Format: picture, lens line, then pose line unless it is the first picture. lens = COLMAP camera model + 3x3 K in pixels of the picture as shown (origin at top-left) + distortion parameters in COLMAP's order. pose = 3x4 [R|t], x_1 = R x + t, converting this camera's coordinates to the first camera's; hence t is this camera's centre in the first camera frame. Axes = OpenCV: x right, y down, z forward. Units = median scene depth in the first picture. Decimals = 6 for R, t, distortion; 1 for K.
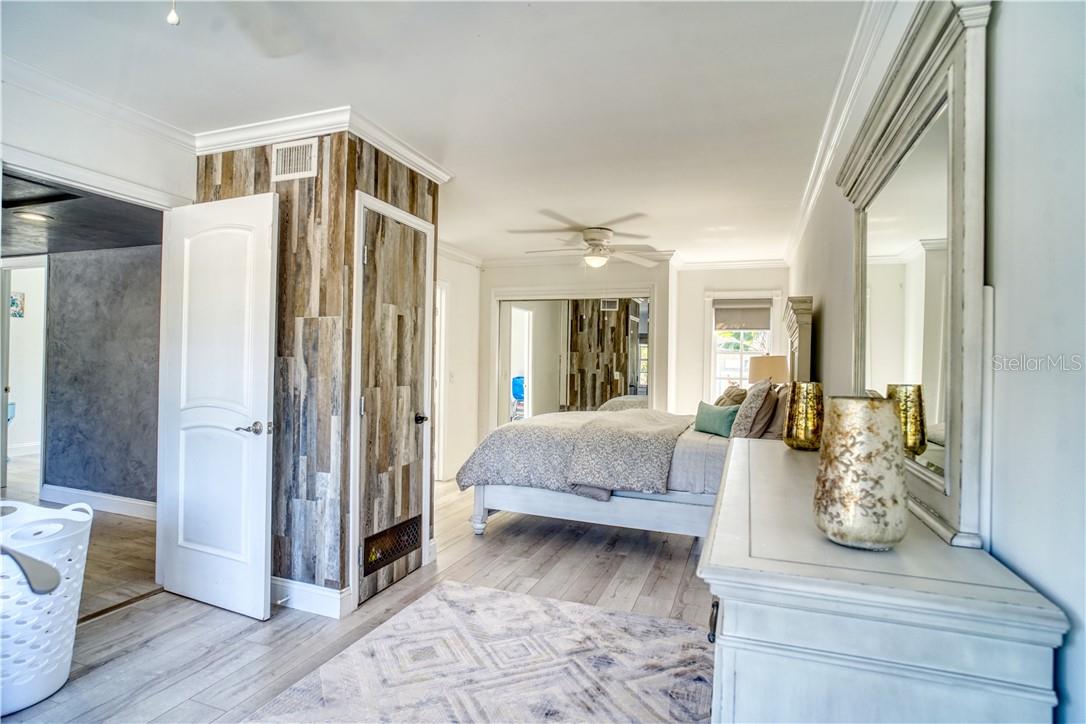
lens RADIAL K [[561.9, 0, 545.5], [0, 561.9, 361.1], [0, 0, 1]] dist [-0.053189, 0.026083]
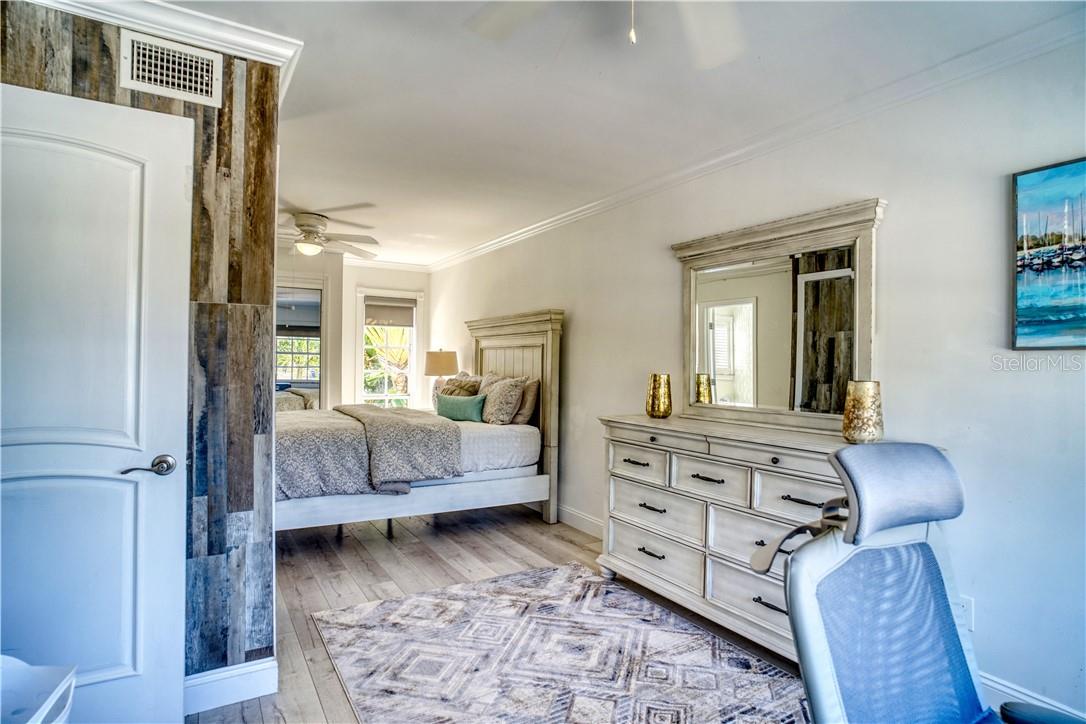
lens RADIAL K [[561.9, 0, 547.1], [0, 561.9, 361.2], [0, 0, 1]] dist [-0.053189, 0.026083]
pose [[0.619056, -0.009928, 0.785284, -0.716124], [-0.004590, 0.999857, 0.016260, -0.016475], [-0.785334, -0.013671, 0.618922, 0.214959]]
